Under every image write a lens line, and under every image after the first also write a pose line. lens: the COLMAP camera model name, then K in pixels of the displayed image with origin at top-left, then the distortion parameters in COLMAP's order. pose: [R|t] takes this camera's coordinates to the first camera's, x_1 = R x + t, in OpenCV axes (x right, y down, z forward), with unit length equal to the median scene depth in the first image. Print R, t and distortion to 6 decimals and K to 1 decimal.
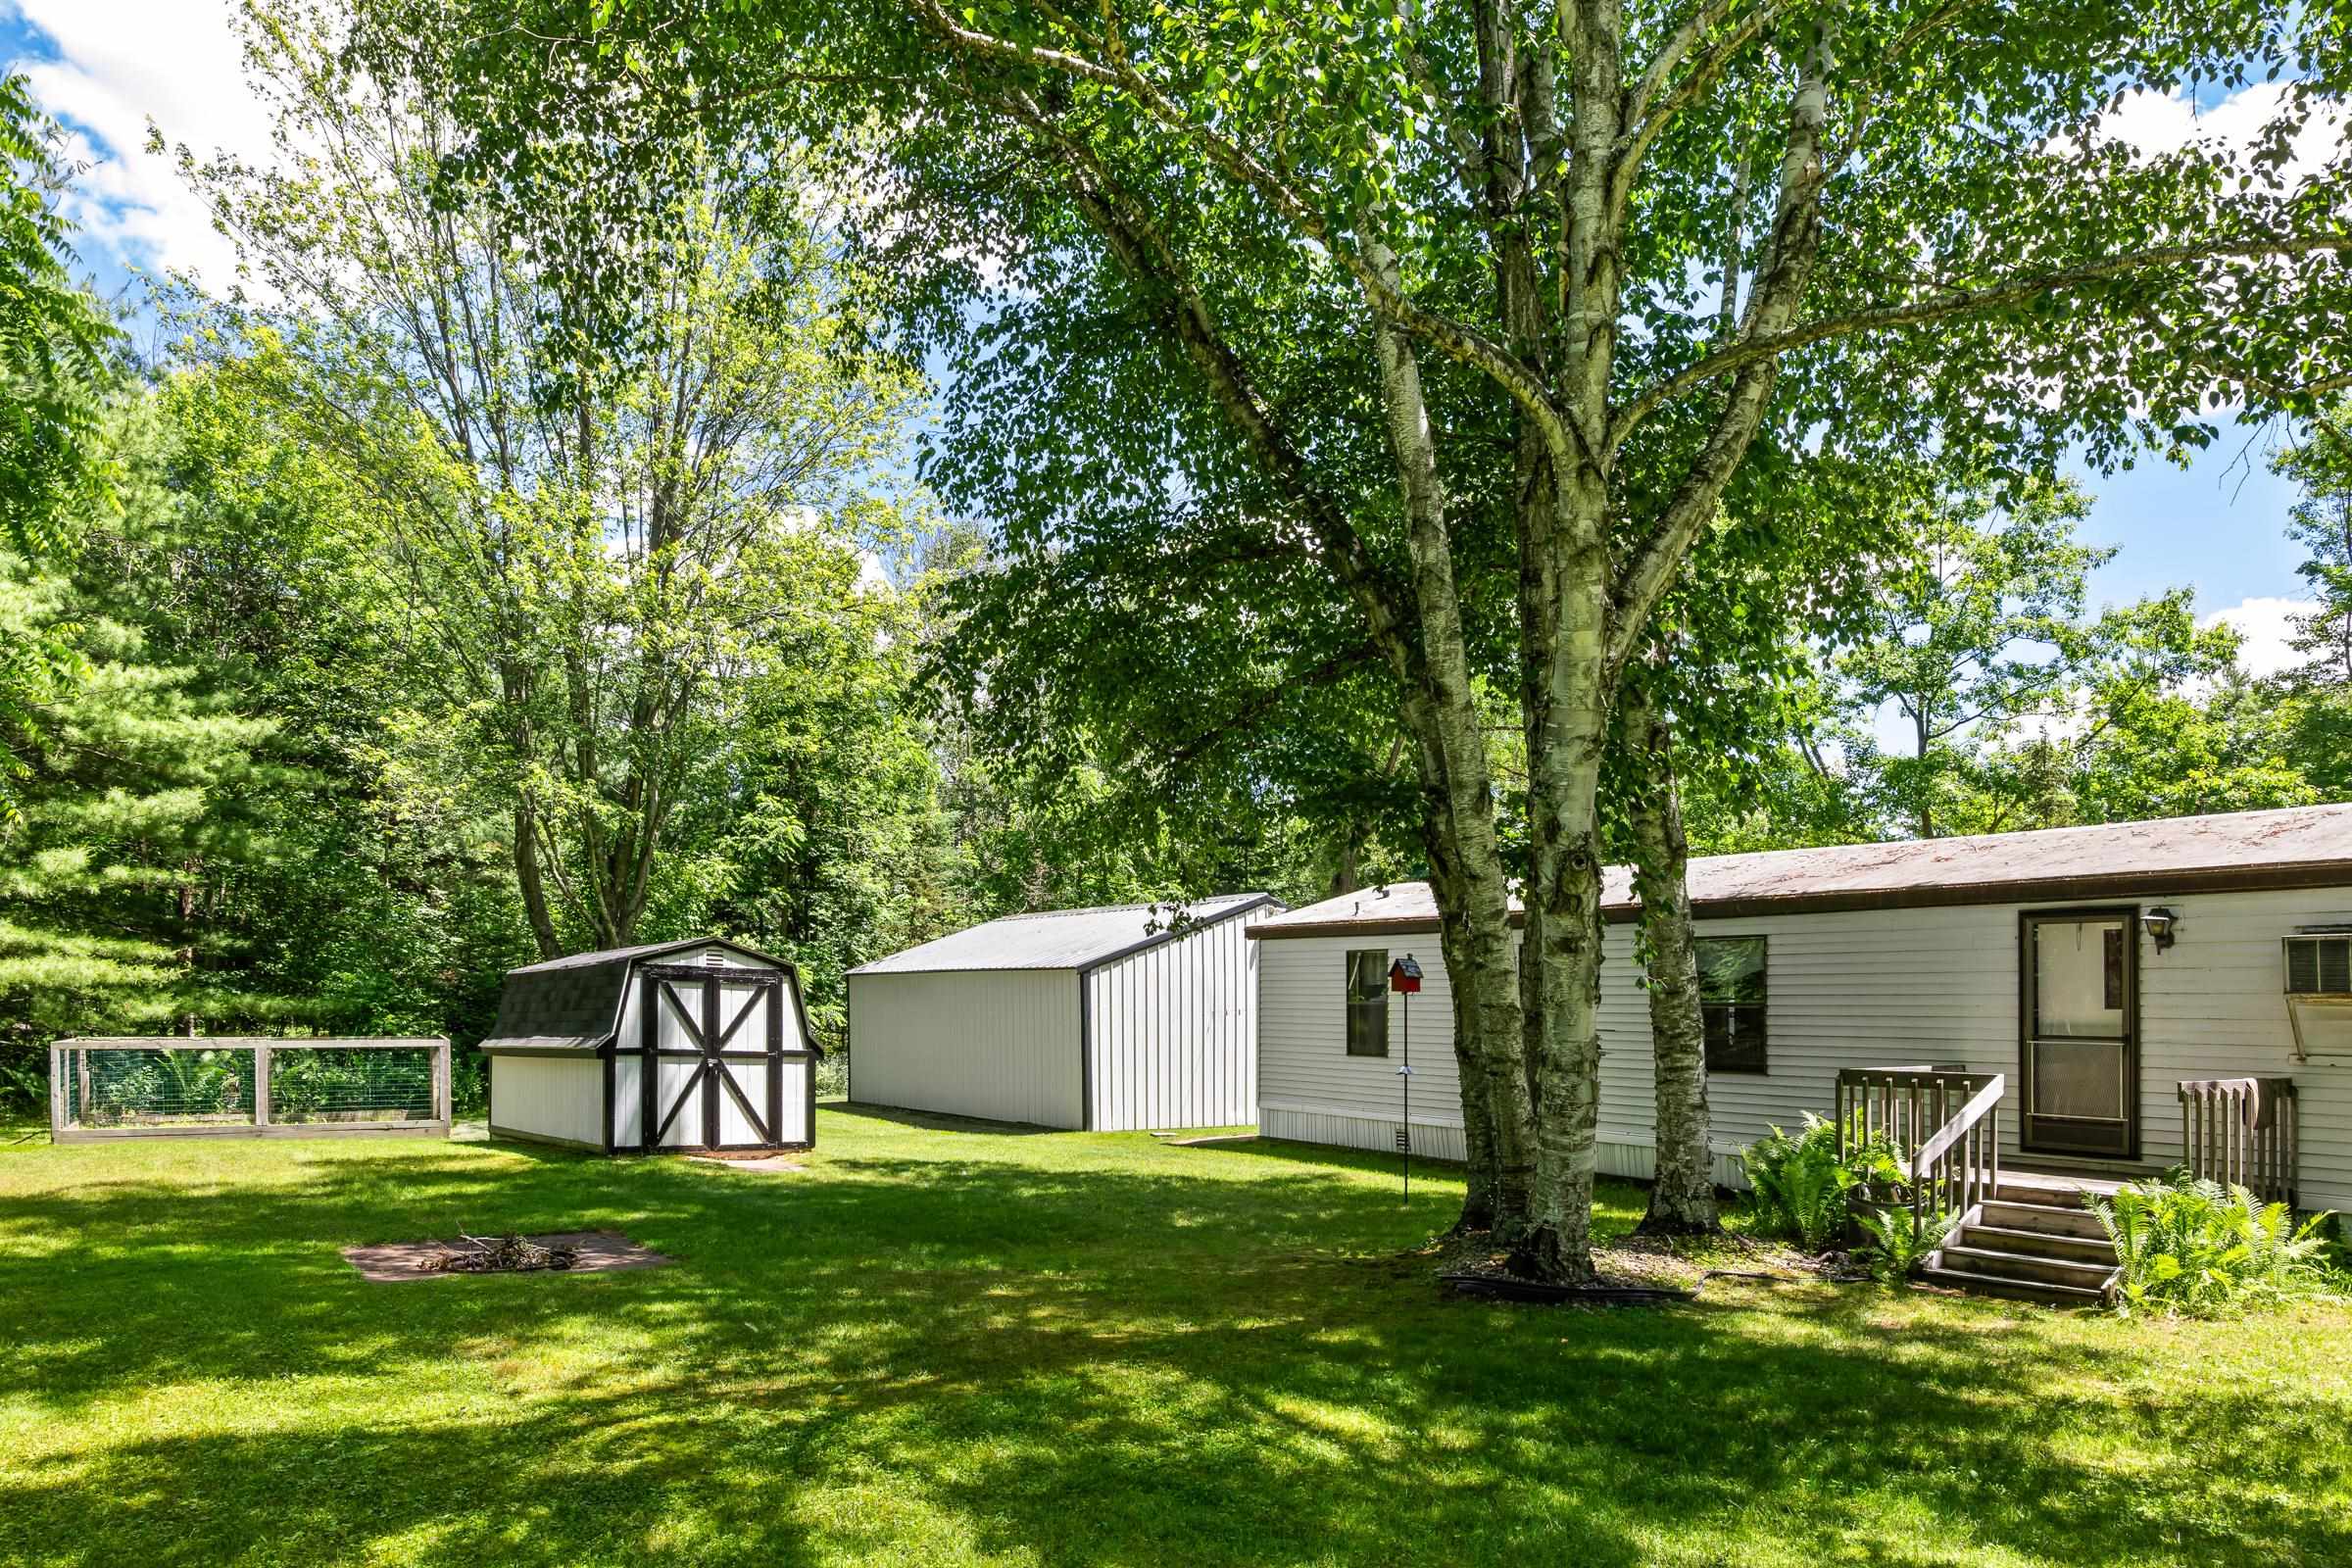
lens RADIAL K [[1521.5, 0, 1174.6], [0, 1521.5, 1097.9], [0, 0, 1]] dist [-0.009068, 0.036681]
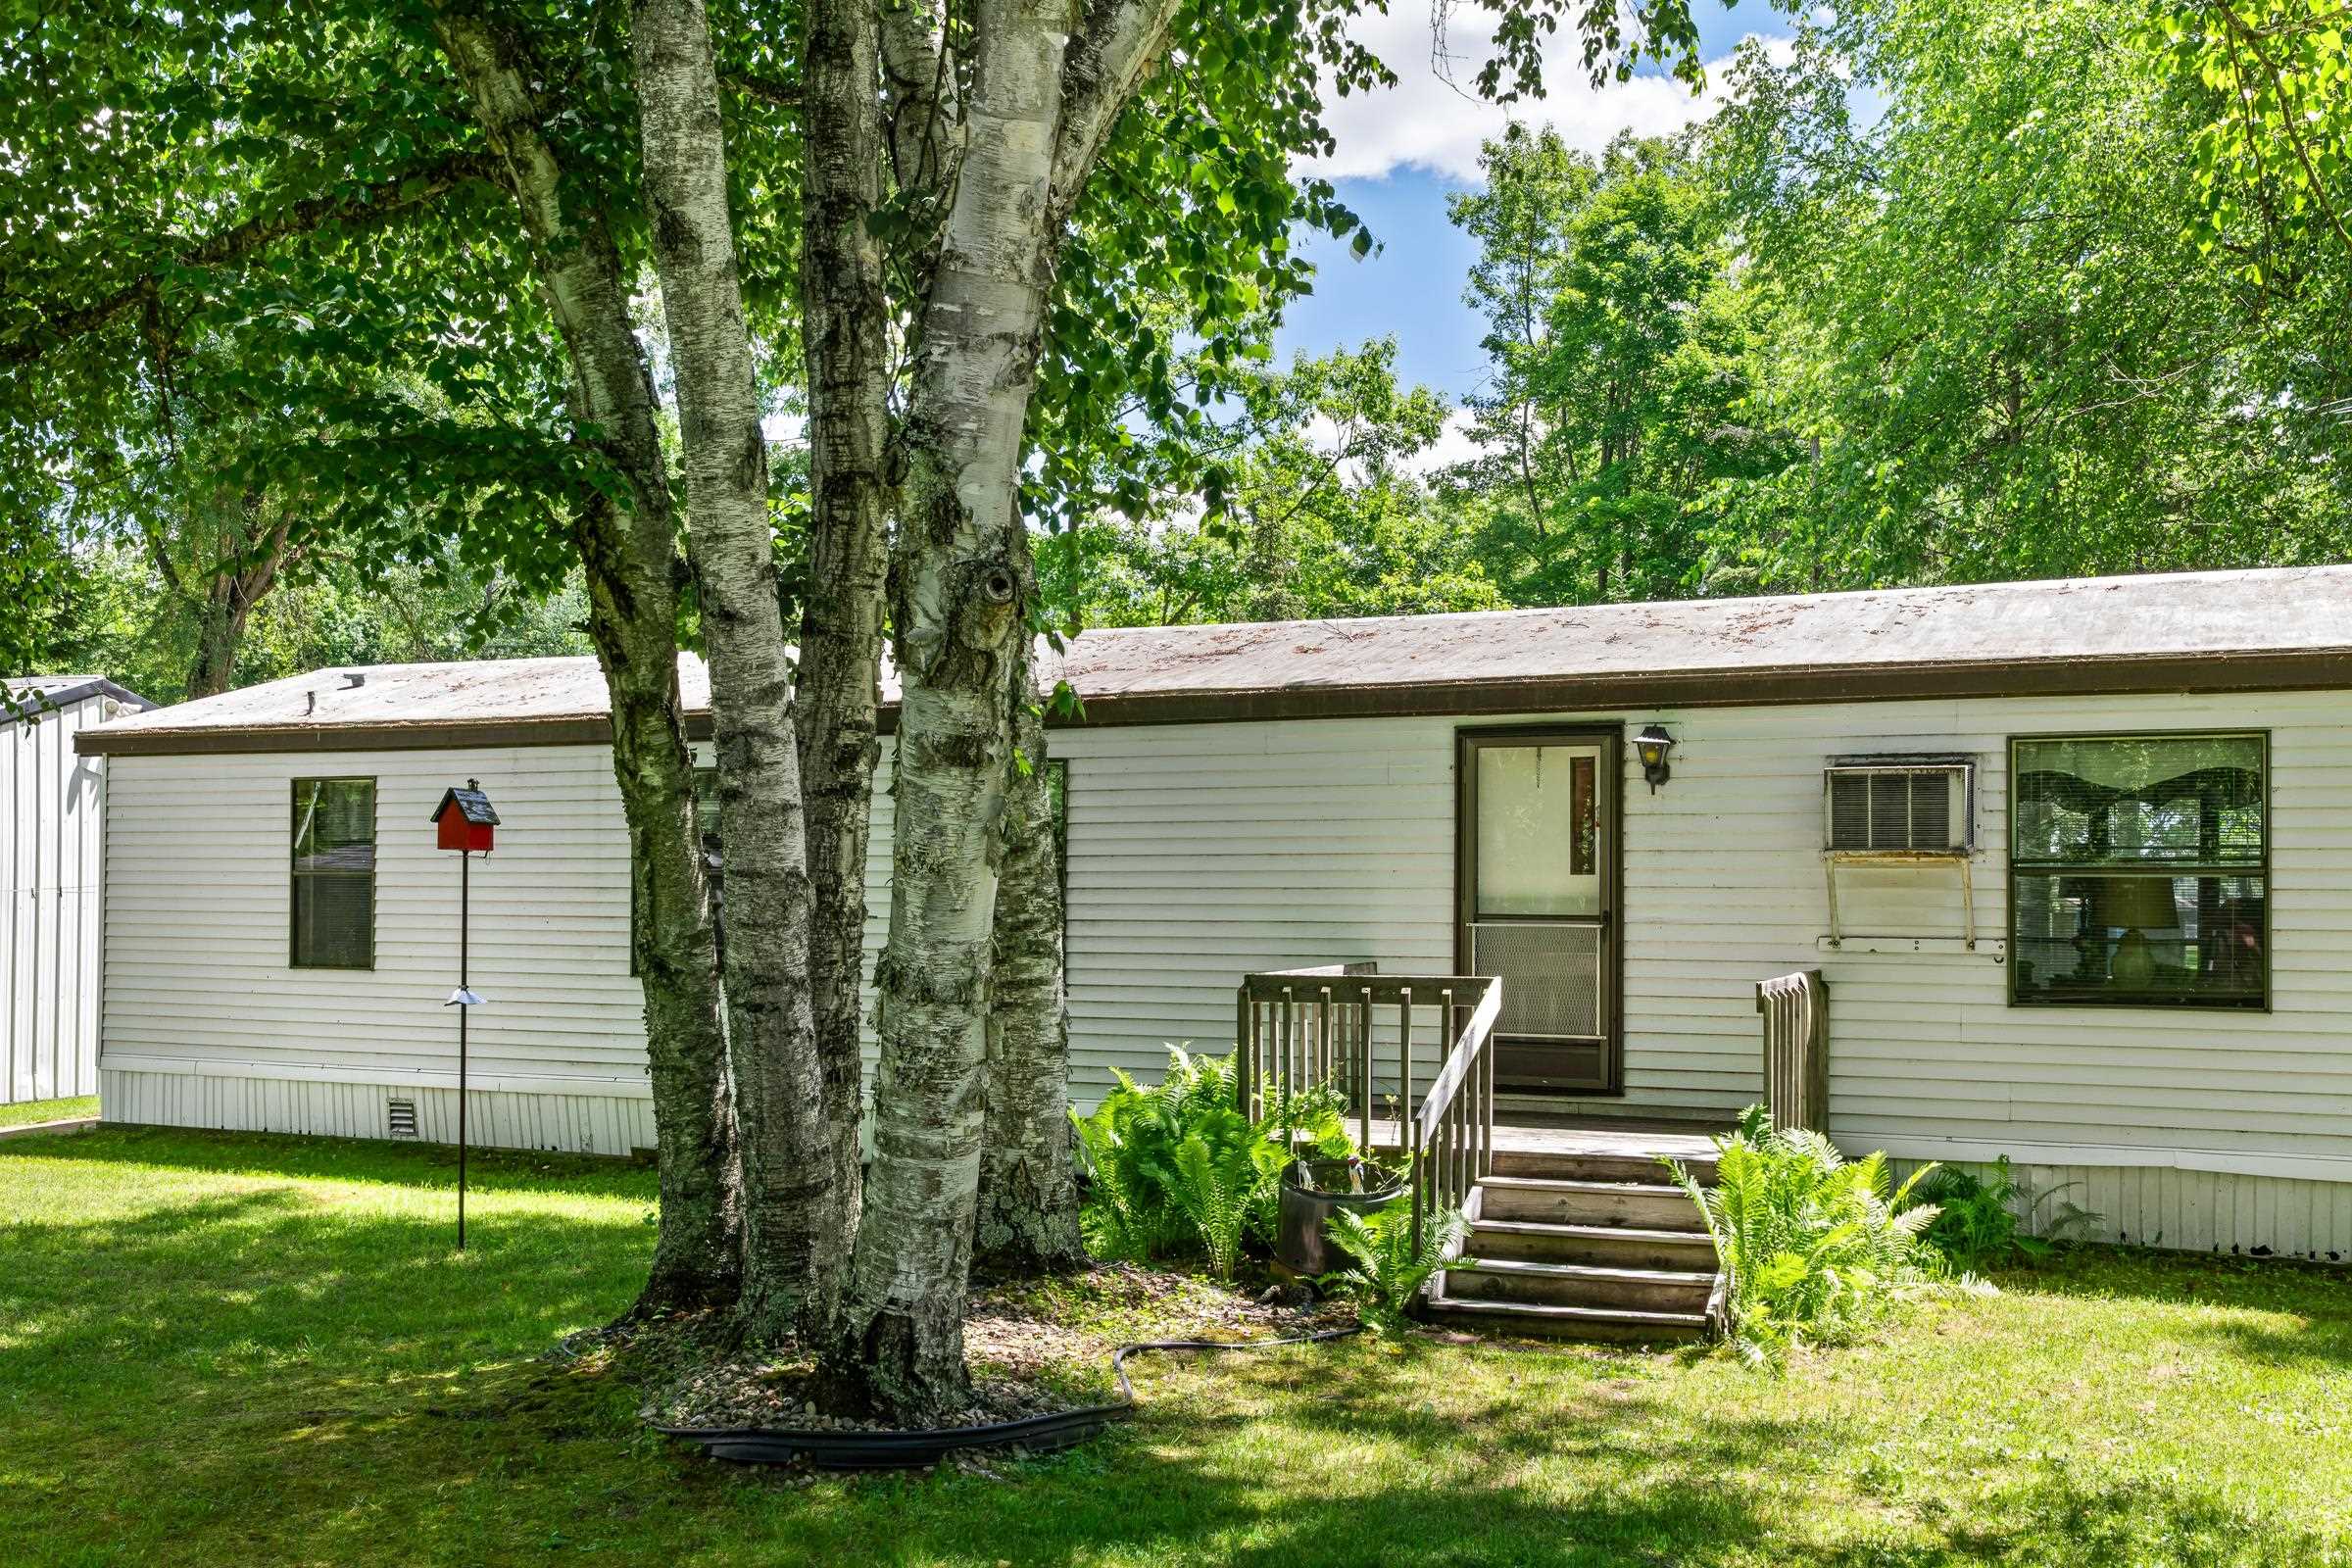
lens RADIAL K [[2198.7, 0, 1199.0], [0, 2198.7, 845.8], [0, 0, 1]] dist [-0.012930, 0.004656]
pose [[0.849562, 0.000951, 0.527488, -0.031067], [0.038519, 0.997217, -0.063837, -0.010758], [-0.526081, 0.074551, 0.847161, 0.186536]]
